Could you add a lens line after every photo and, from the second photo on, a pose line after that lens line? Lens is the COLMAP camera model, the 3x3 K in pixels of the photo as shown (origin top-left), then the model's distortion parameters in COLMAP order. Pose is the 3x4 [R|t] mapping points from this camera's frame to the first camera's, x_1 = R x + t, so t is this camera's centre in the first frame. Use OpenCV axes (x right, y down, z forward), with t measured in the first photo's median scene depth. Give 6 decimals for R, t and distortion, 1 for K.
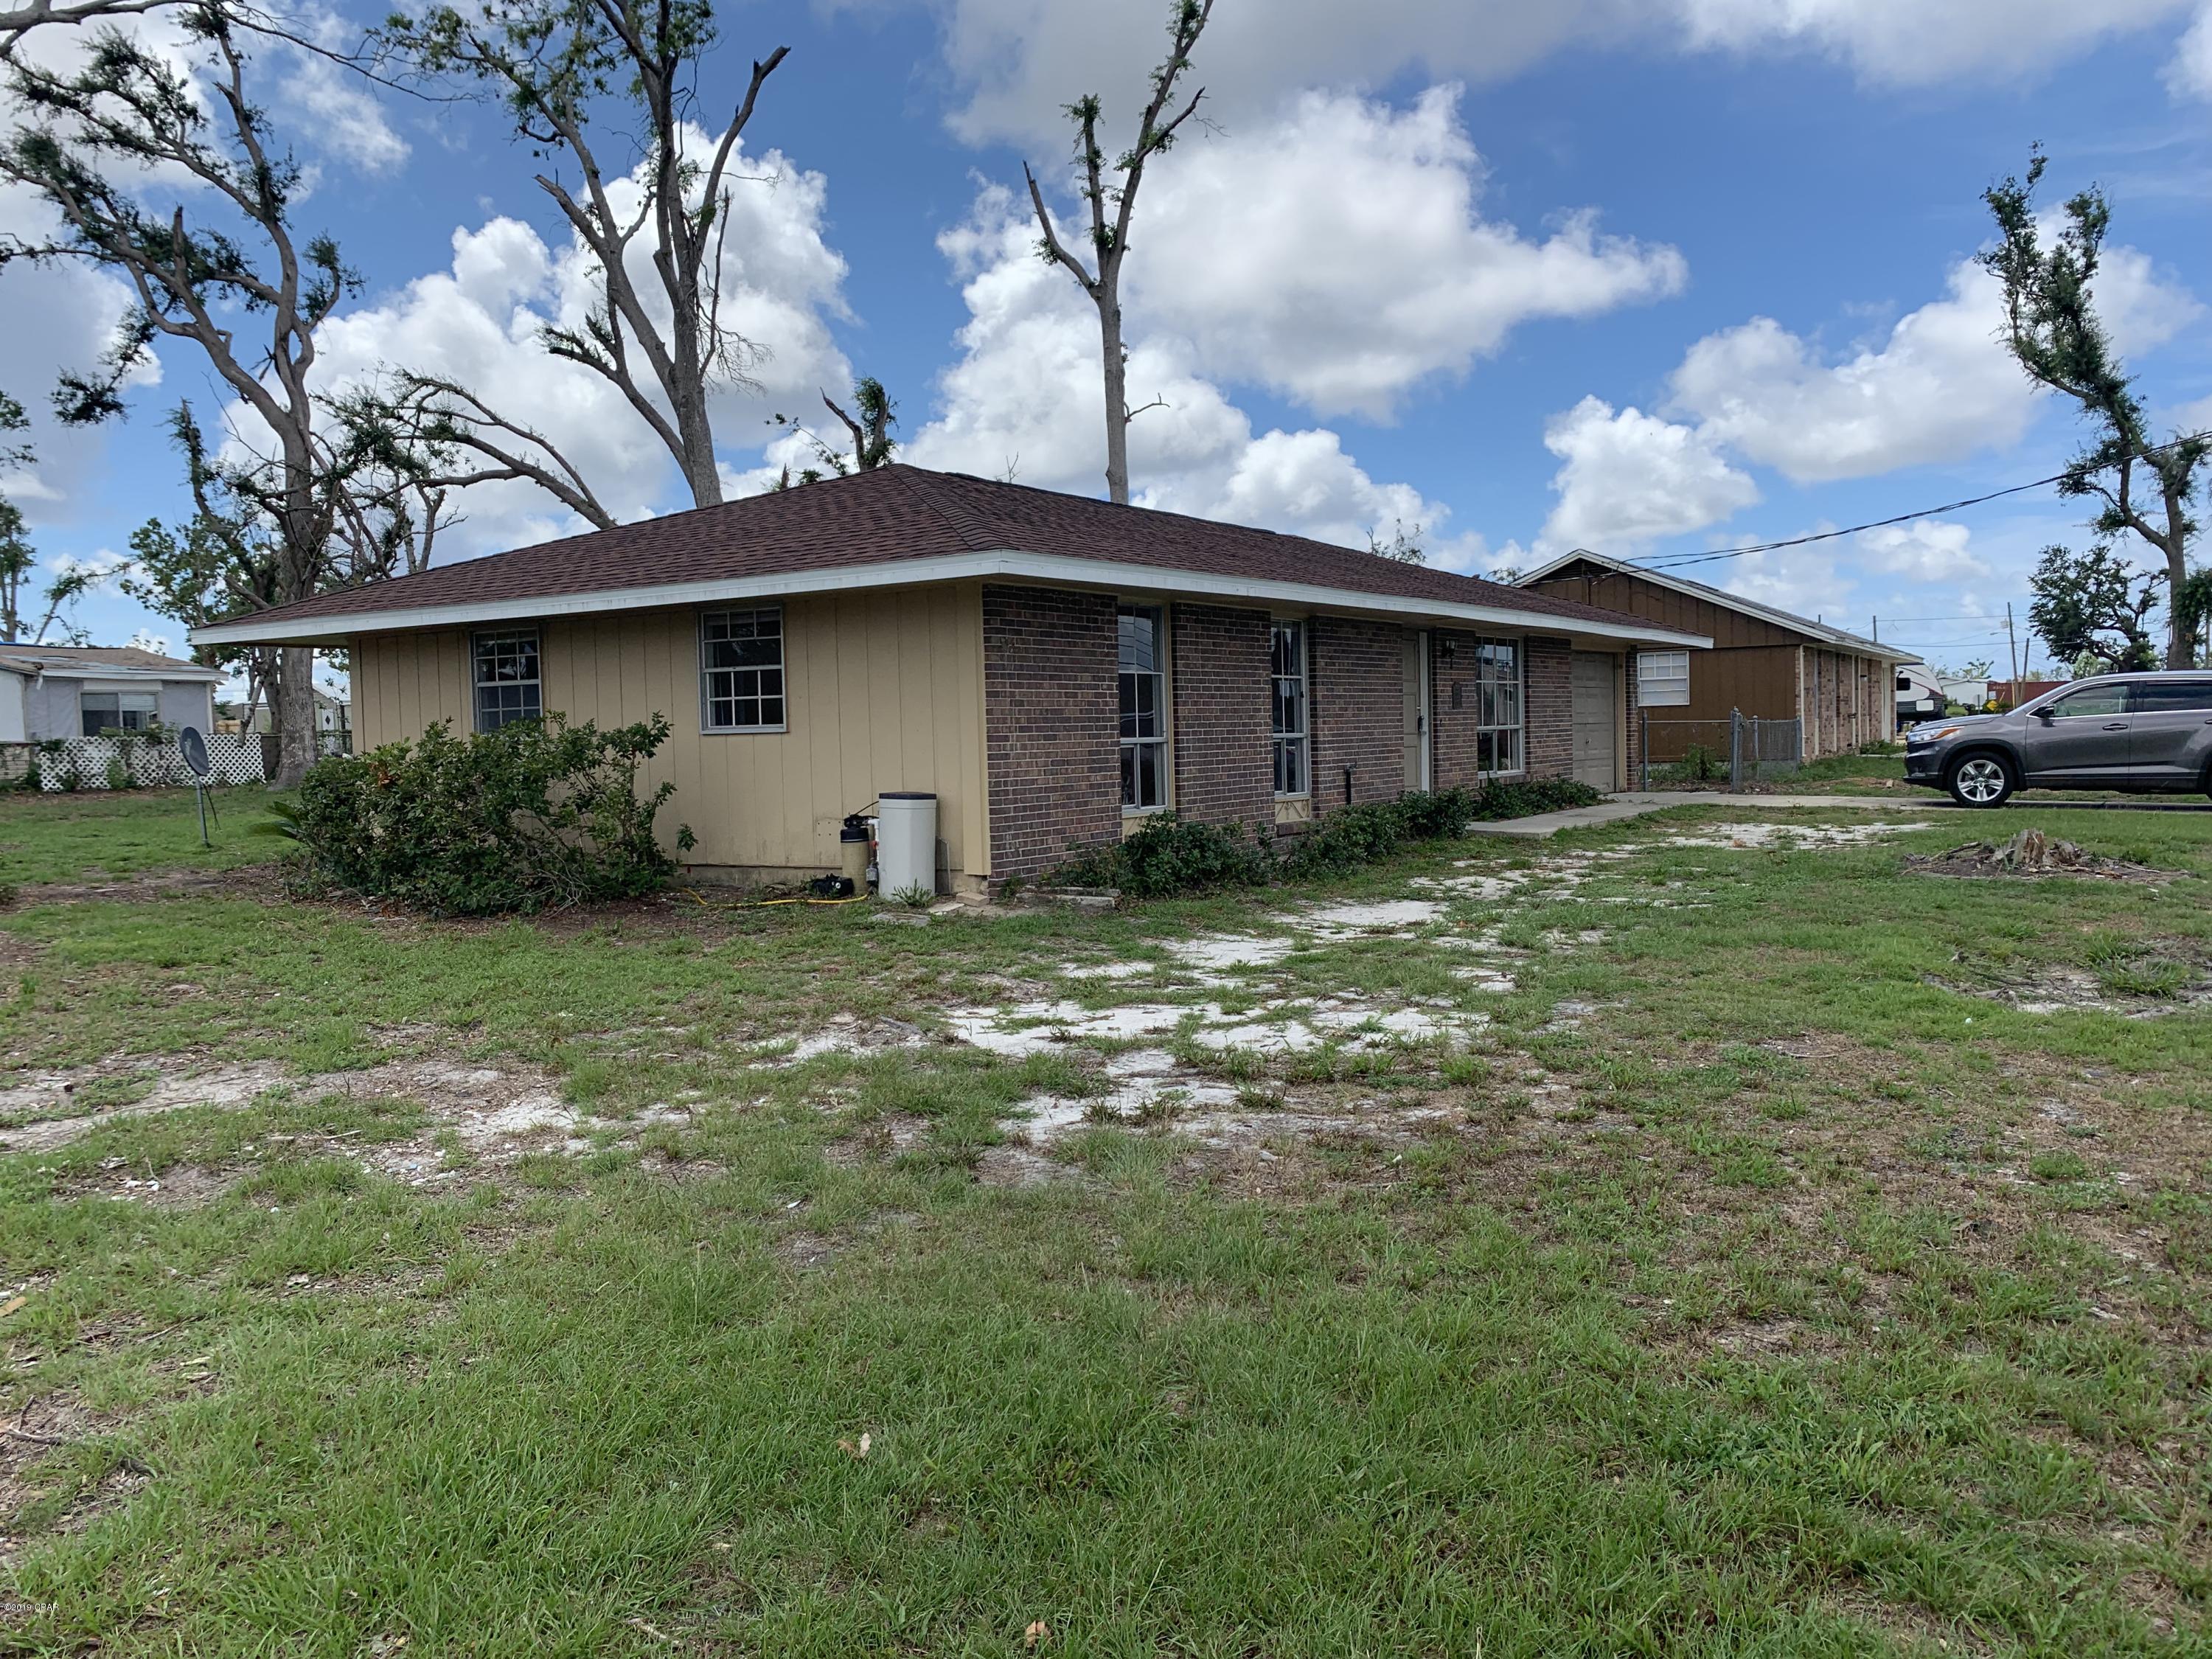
lens RADIAL K [[1695.3, 0, 1107.0], [0, 1695.3, 822.3], [0, 0, 1]] dist [0.059079, -0.072228]
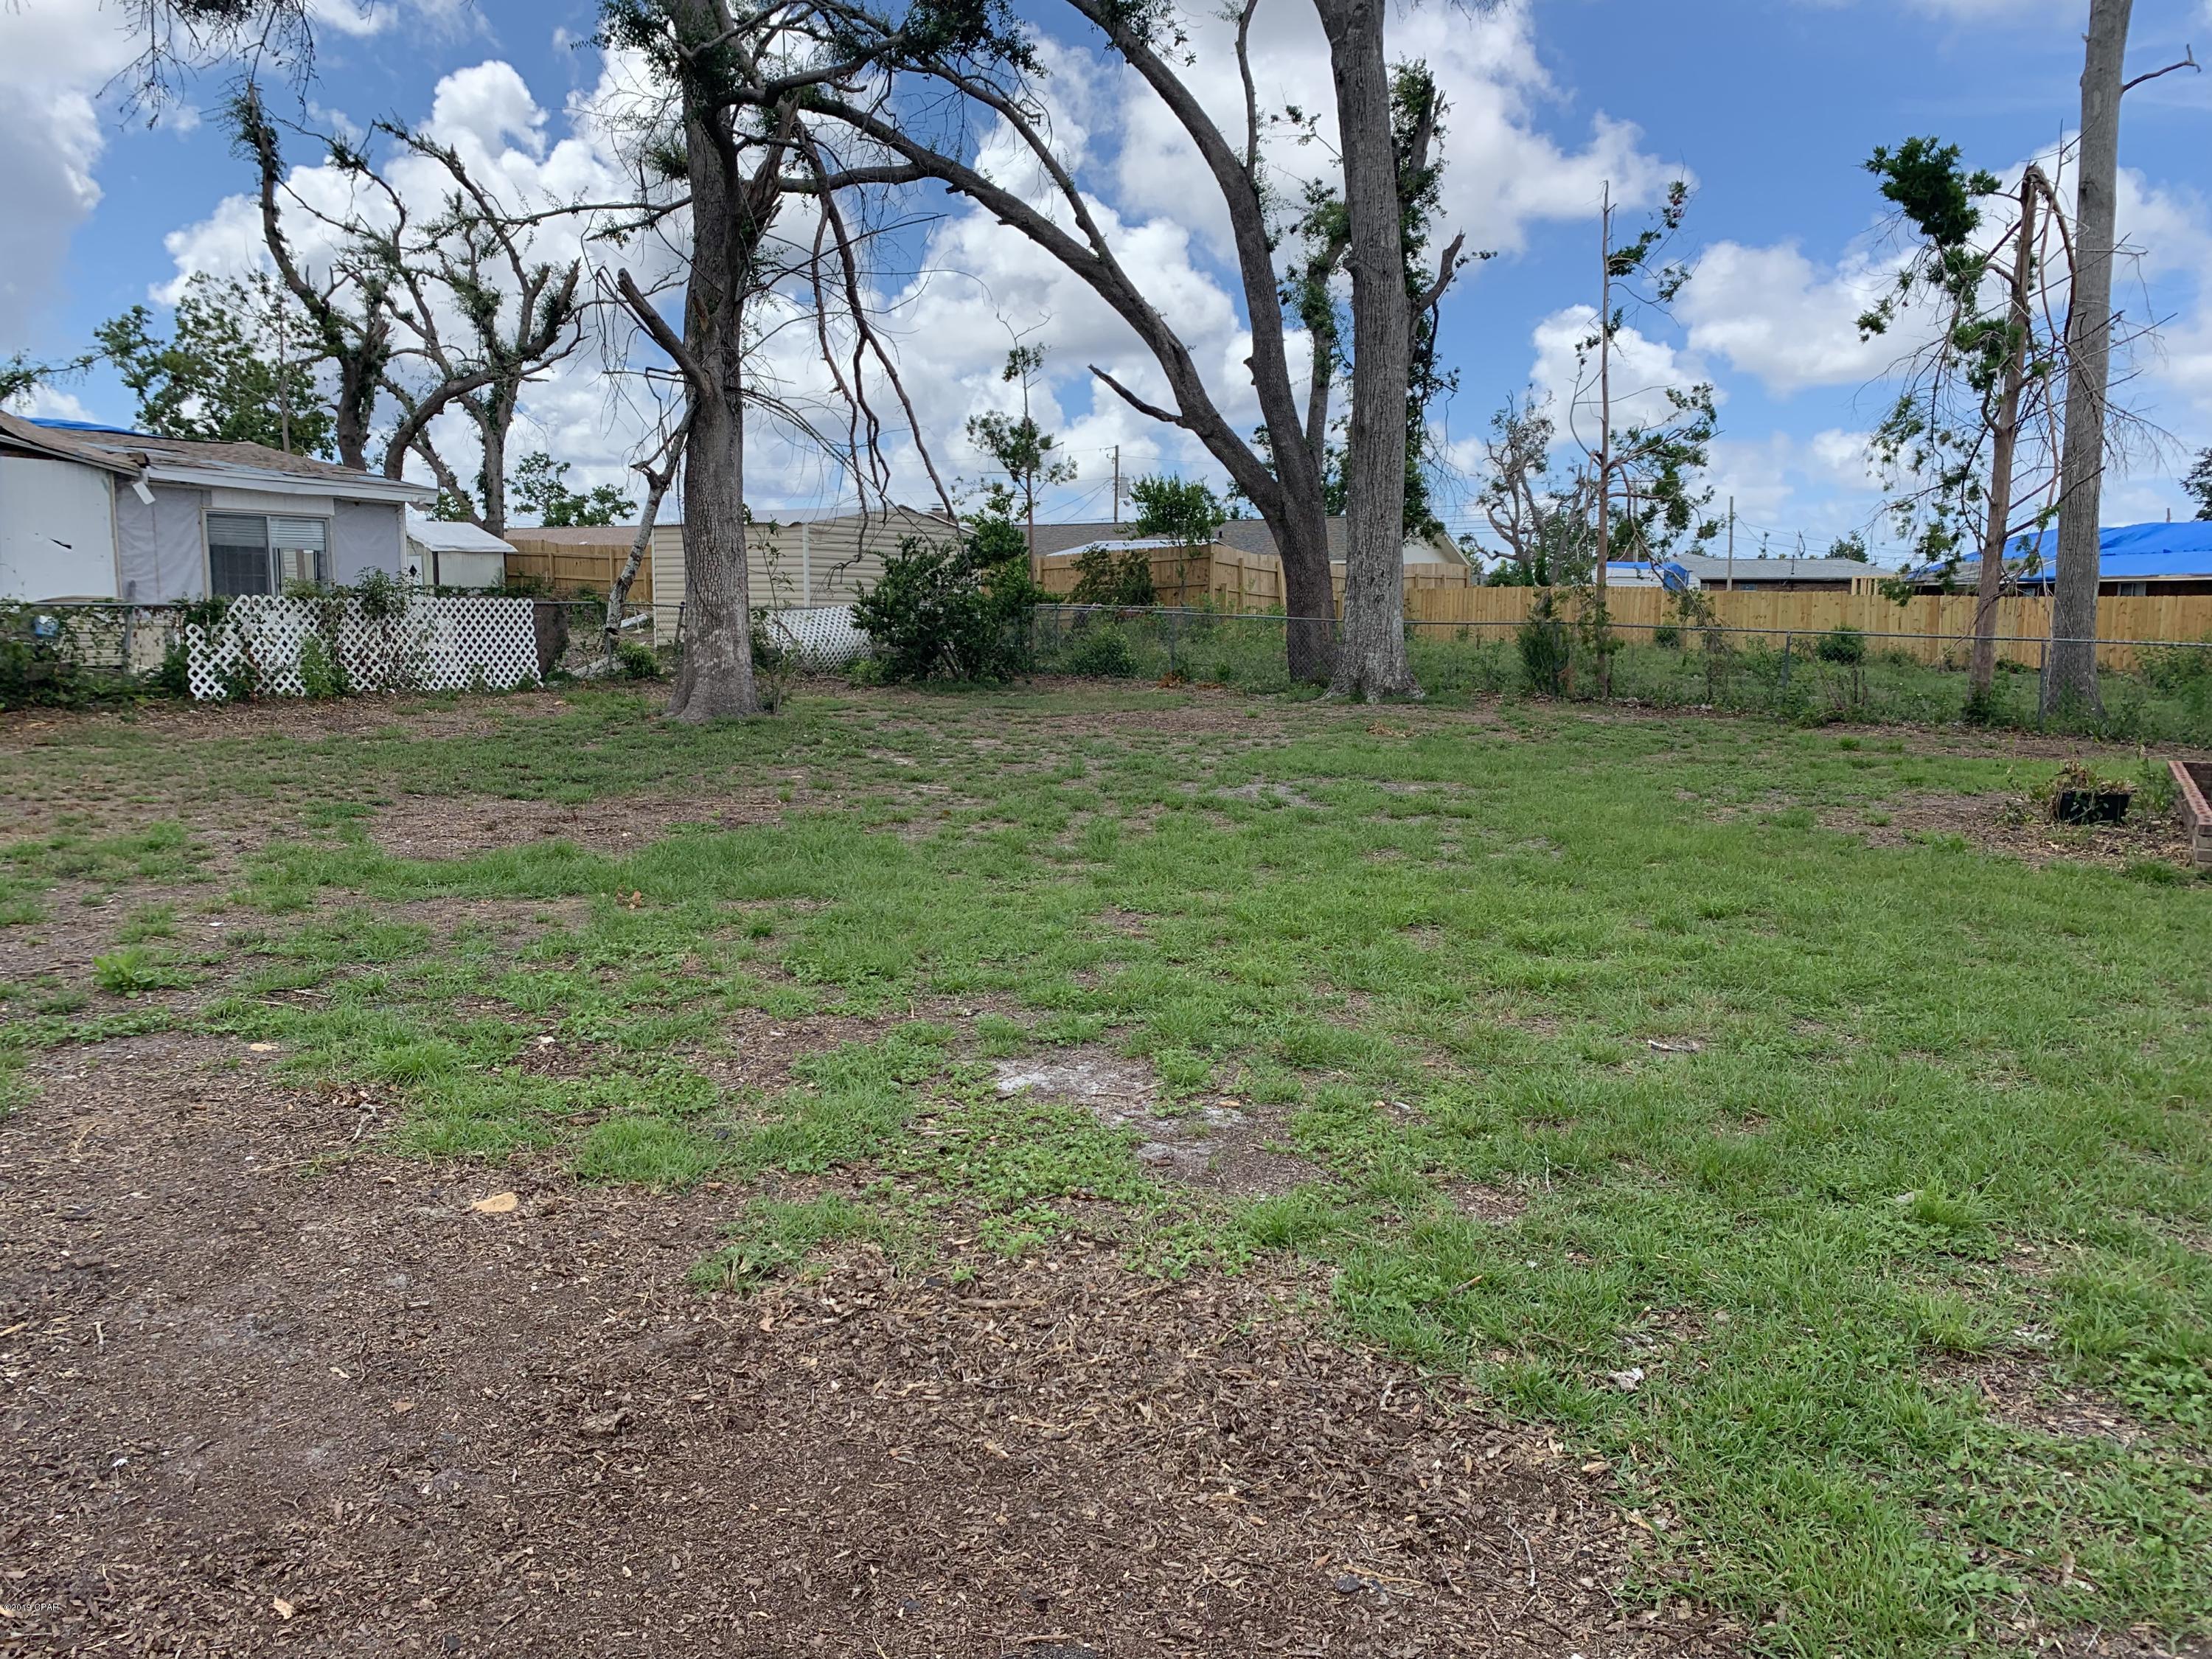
lens RADIAL K [[1695.3, 0, 1104.7], [0, 1695.3, 833.2], [0, 0, 1]] dist [0.059079, -0.072228]
pose [[0.998178, 0.031856, 0.051244, -0.339095], [-0.035710, 0.996458, 0.076135, -0.024809], [-0.048637, -0.077827, 0.995780, 0.429234]]
